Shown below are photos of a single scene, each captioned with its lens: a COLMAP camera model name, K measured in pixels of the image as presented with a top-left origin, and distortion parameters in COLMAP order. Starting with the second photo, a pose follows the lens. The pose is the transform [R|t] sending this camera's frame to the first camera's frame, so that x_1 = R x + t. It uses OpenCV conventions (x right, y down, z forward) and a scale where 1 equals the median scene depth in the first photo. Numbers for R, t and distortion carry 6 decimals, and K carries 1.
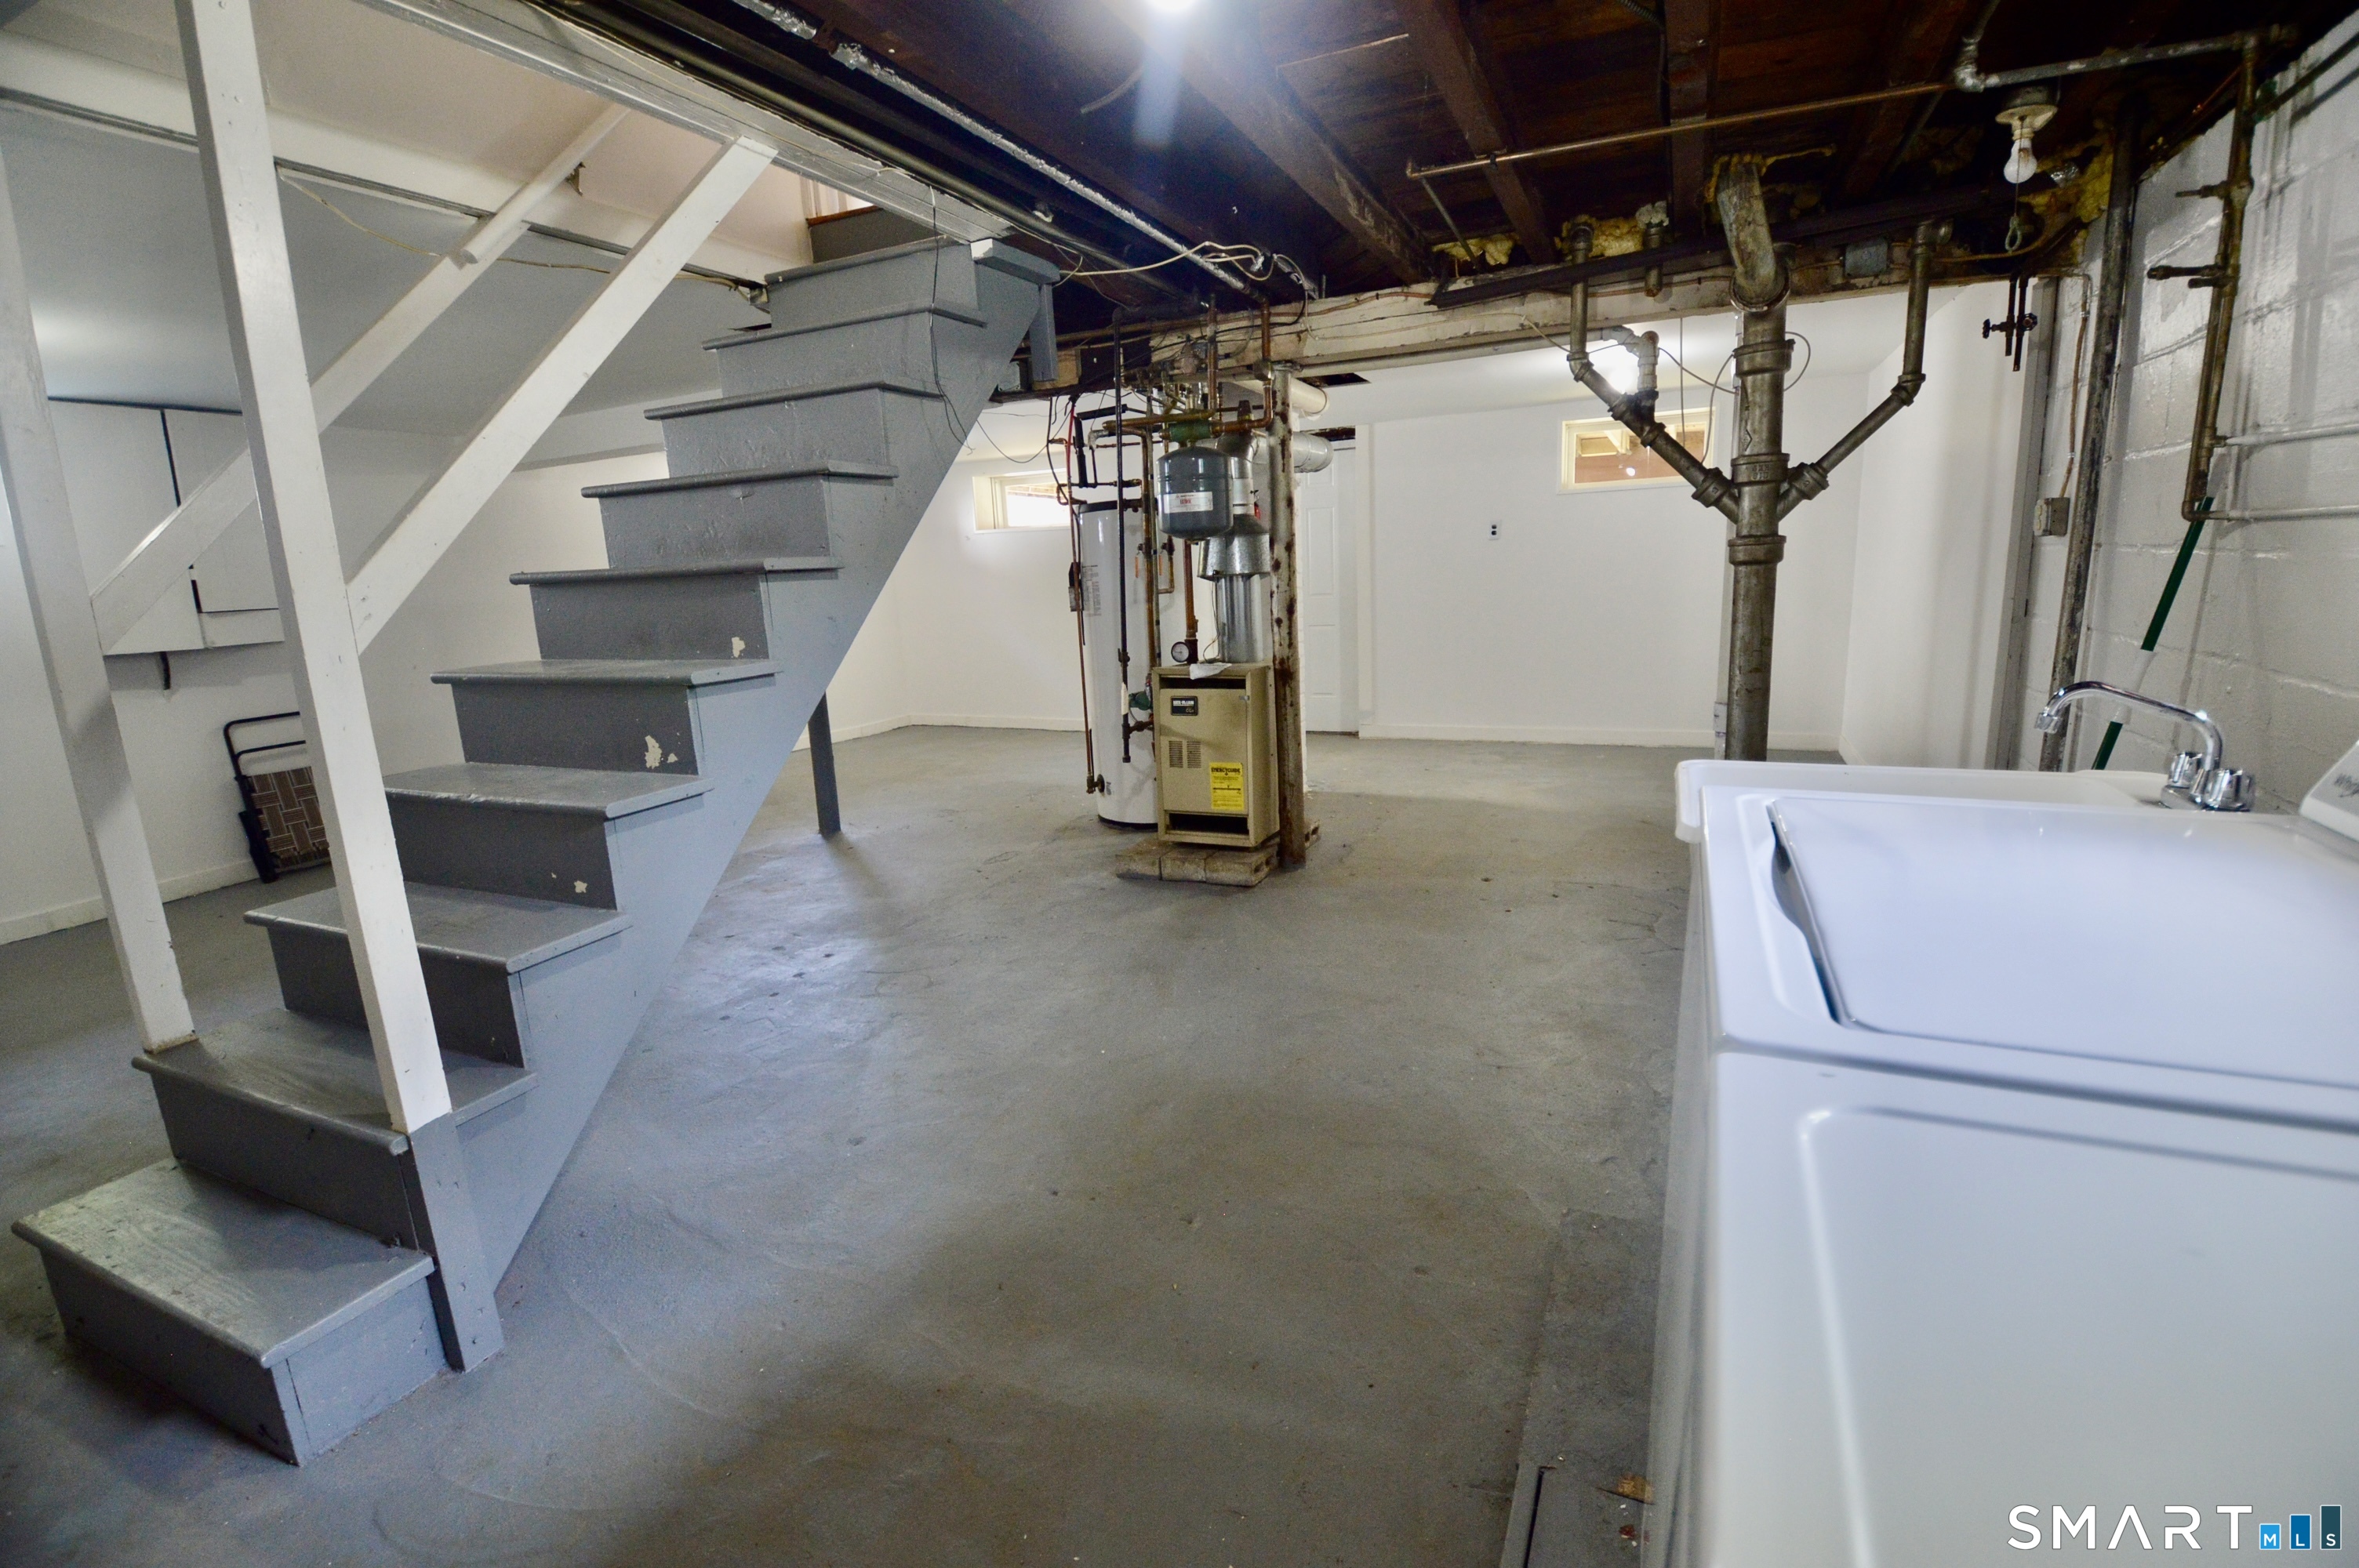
lens RADIAL K [[1038.8, 0, 1182.4], [0, 1038.8, 786.6], [0, 0, 1]] dist [0.000616, -0.020674]
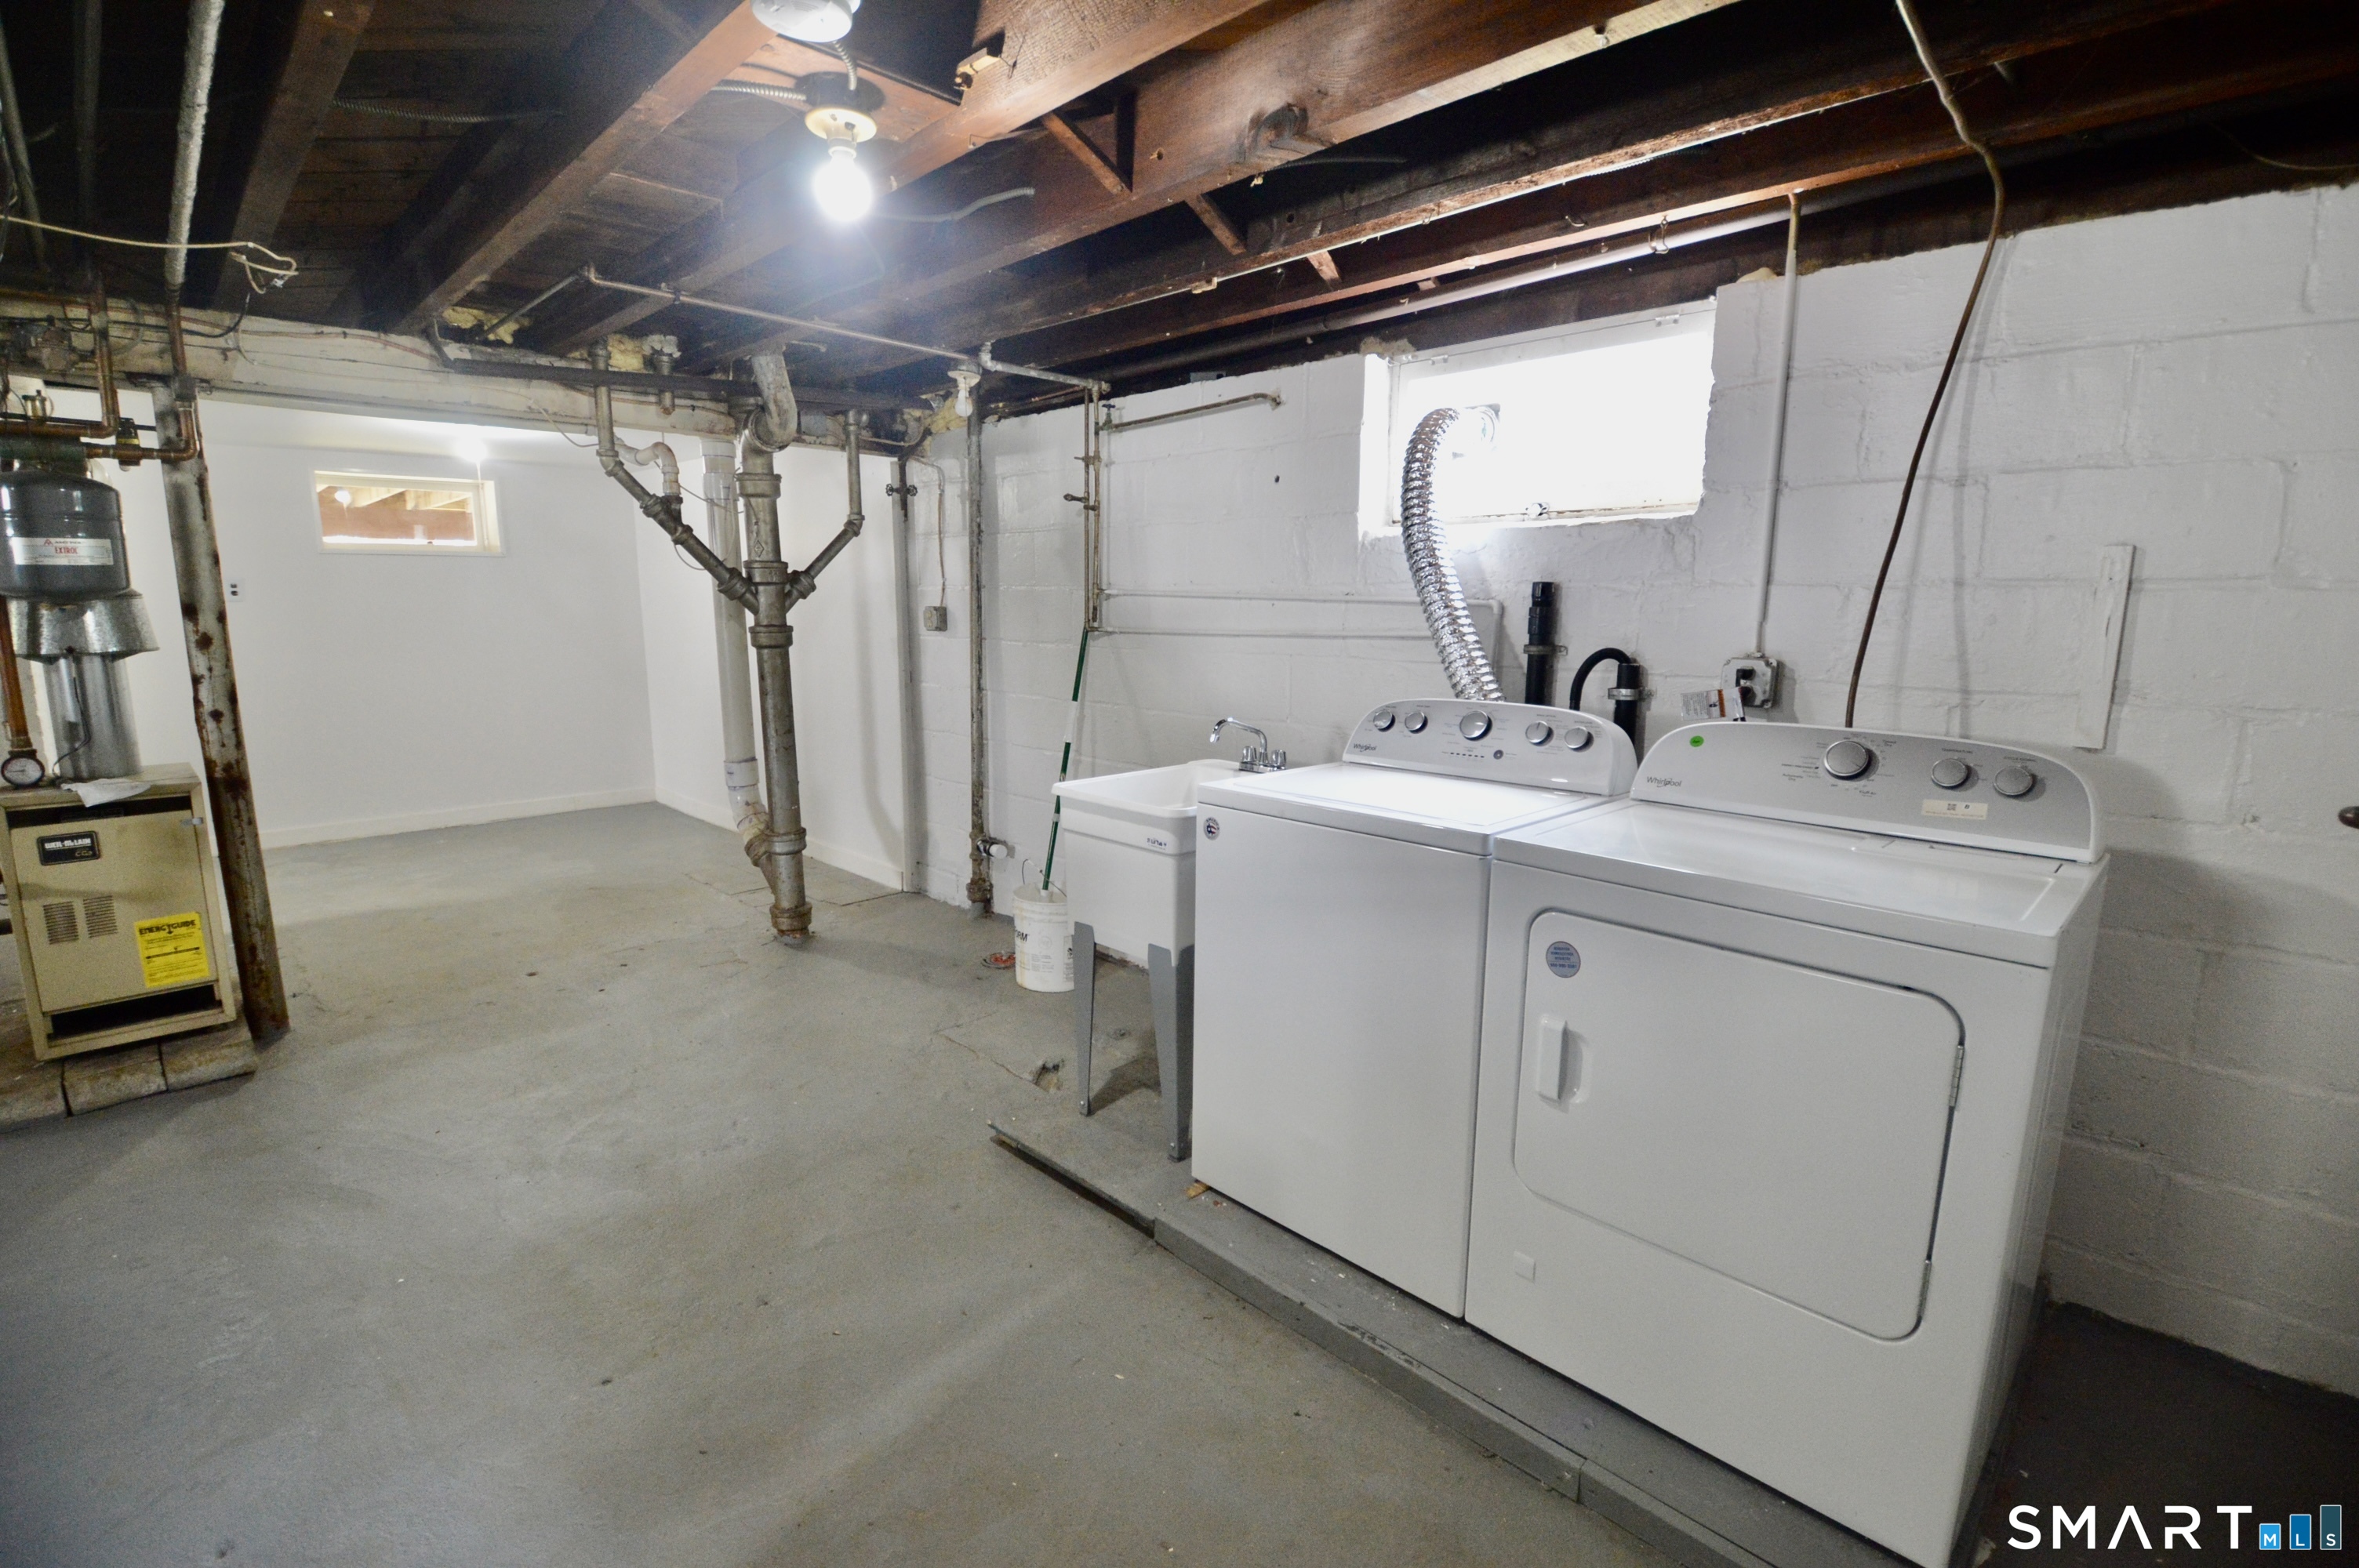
lens RADIAL K [[1053.3, 0, 1188.6], [0, 1053.3, 776.3], [0, 0, 1]] dist [0.010669, -0.021429]
pose [[0.340179, -0.110144, 0.933888, -0.386247], [0.172885, 0.983514, 0.053022, -0.035298], [-0.924332, 0.143419, 0.353613, 0.093073]]
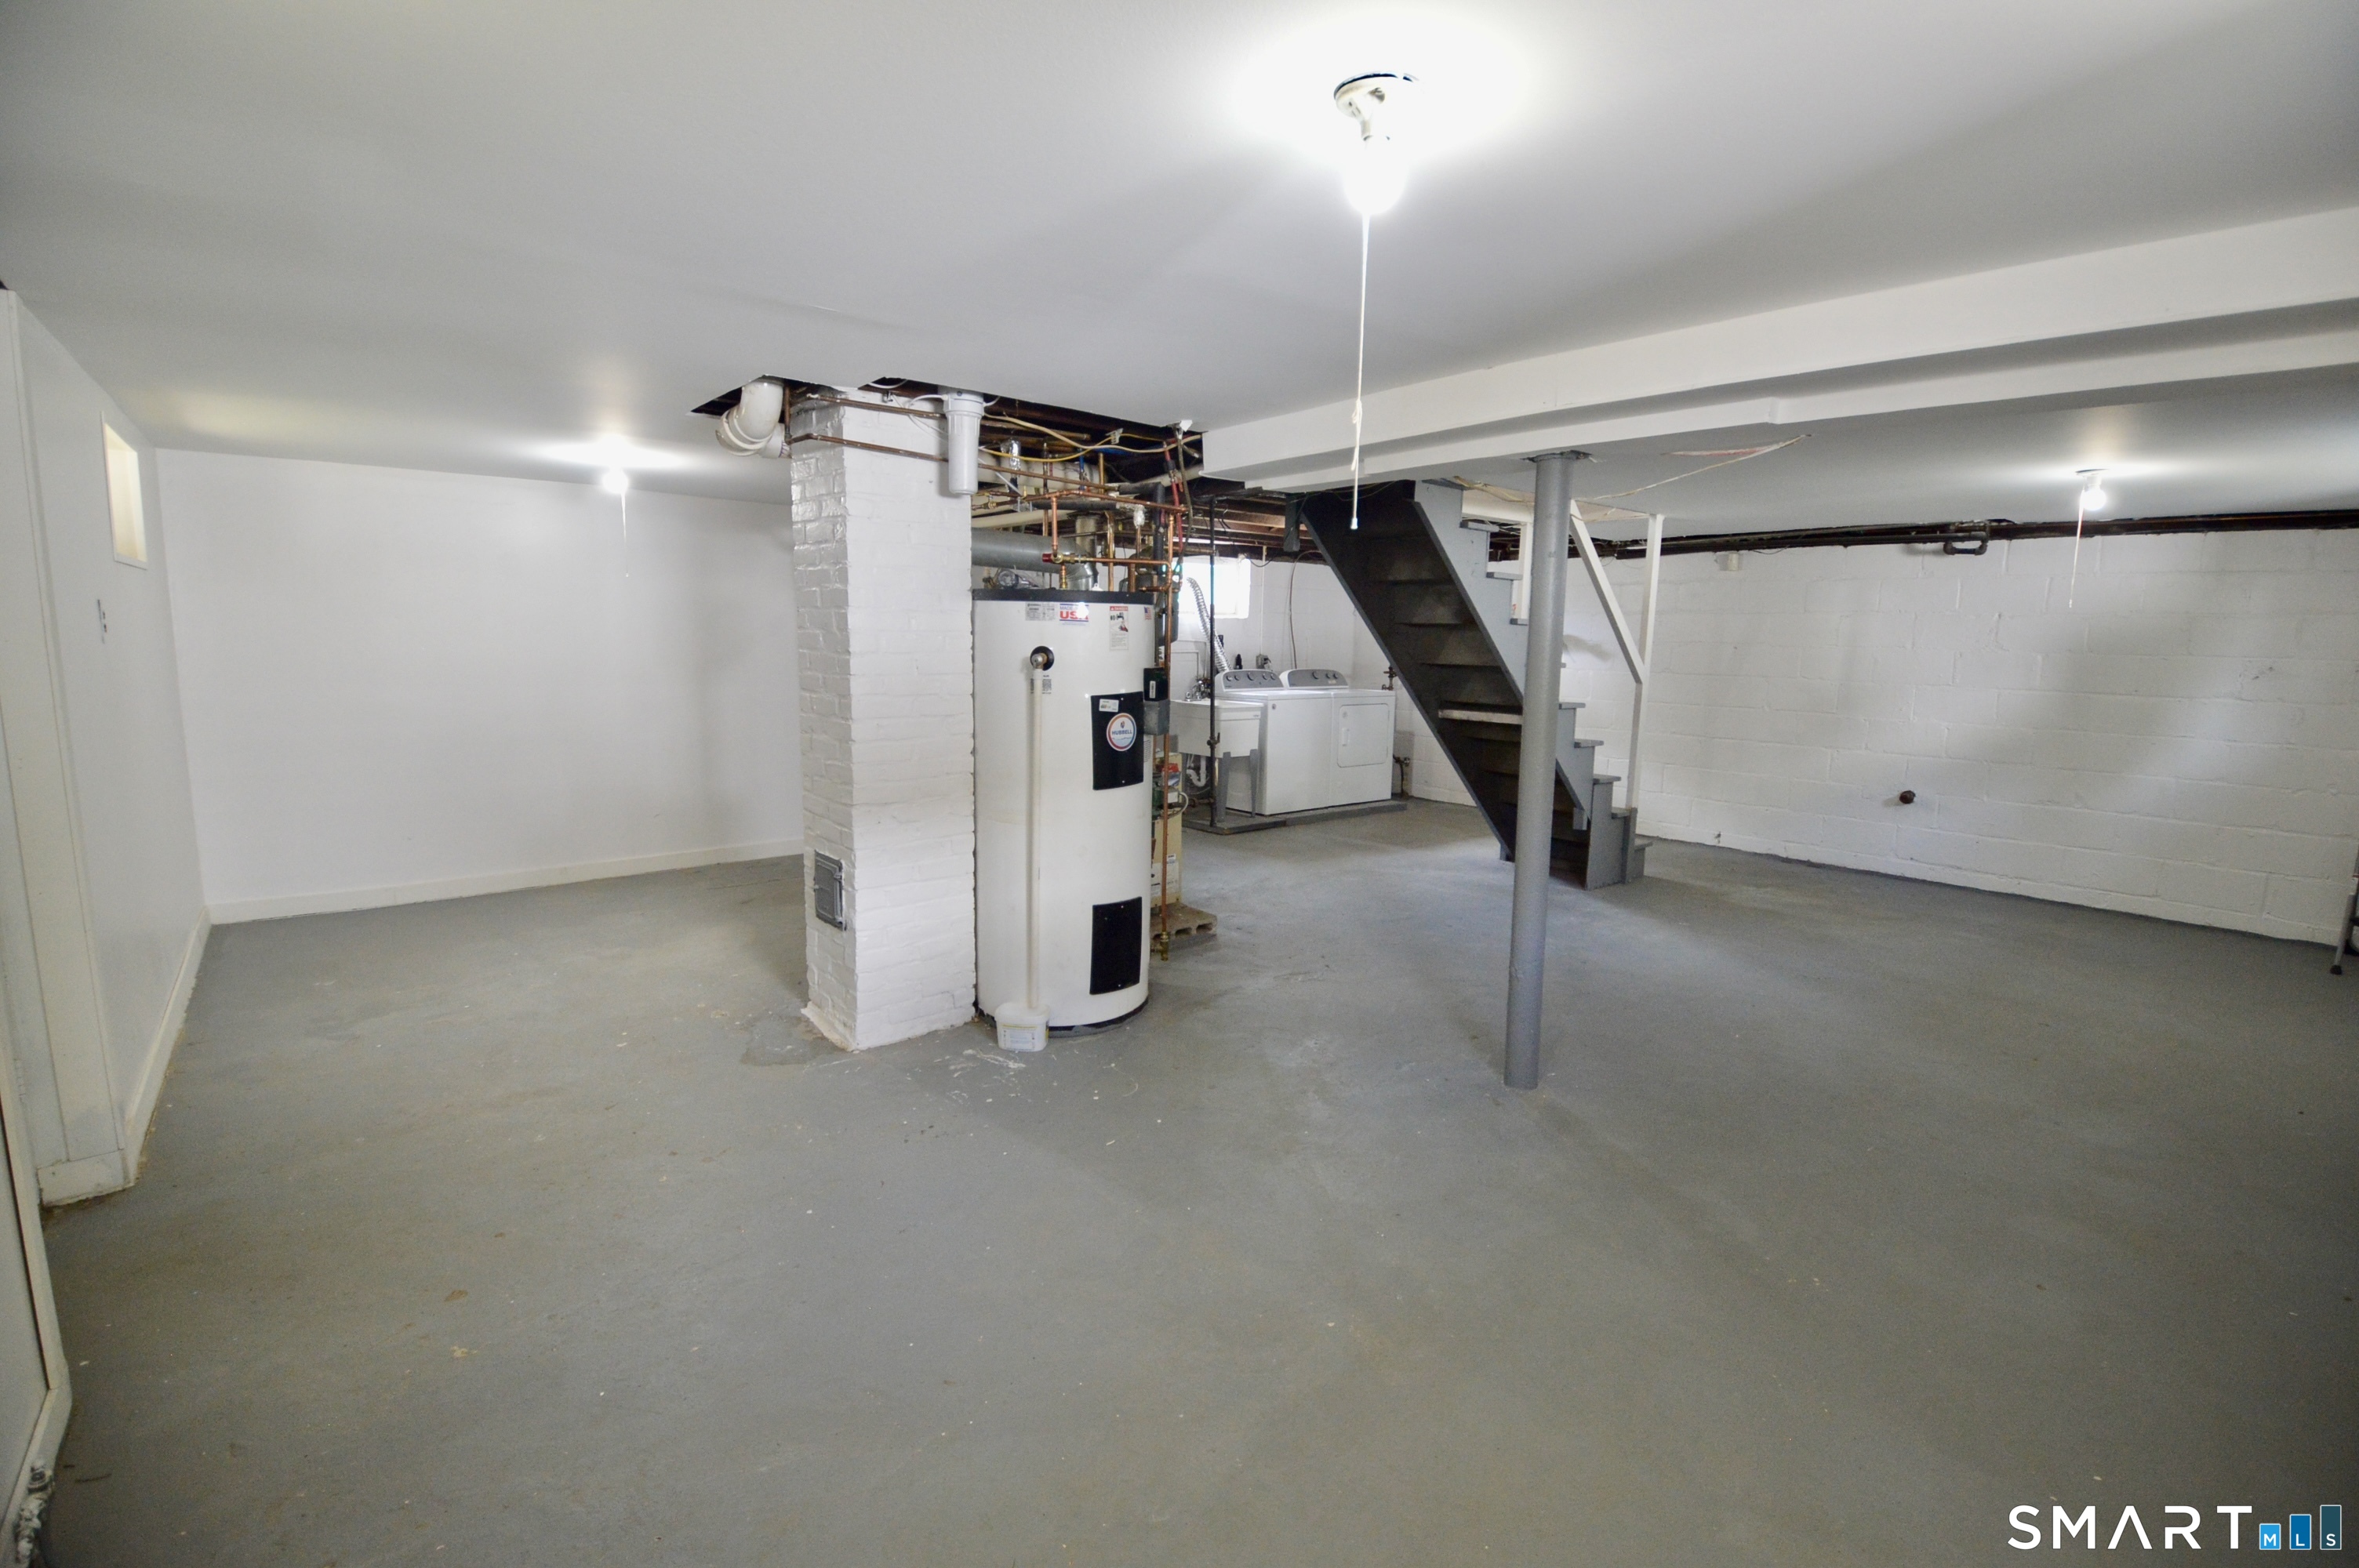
lens RADIAL K [[1053.3, 0, 1188.6], [0, 1053.3, 776.3], [0, 0, 1]] dist [0.010669, -0.021429]
pose [[-0.905042, -0.022626, 0.424720, -0.561630], [0.115491, 0.947992, 0.296603, -0.466540], [-0.409342, 0.317489, -0.855360, 2.130474]]
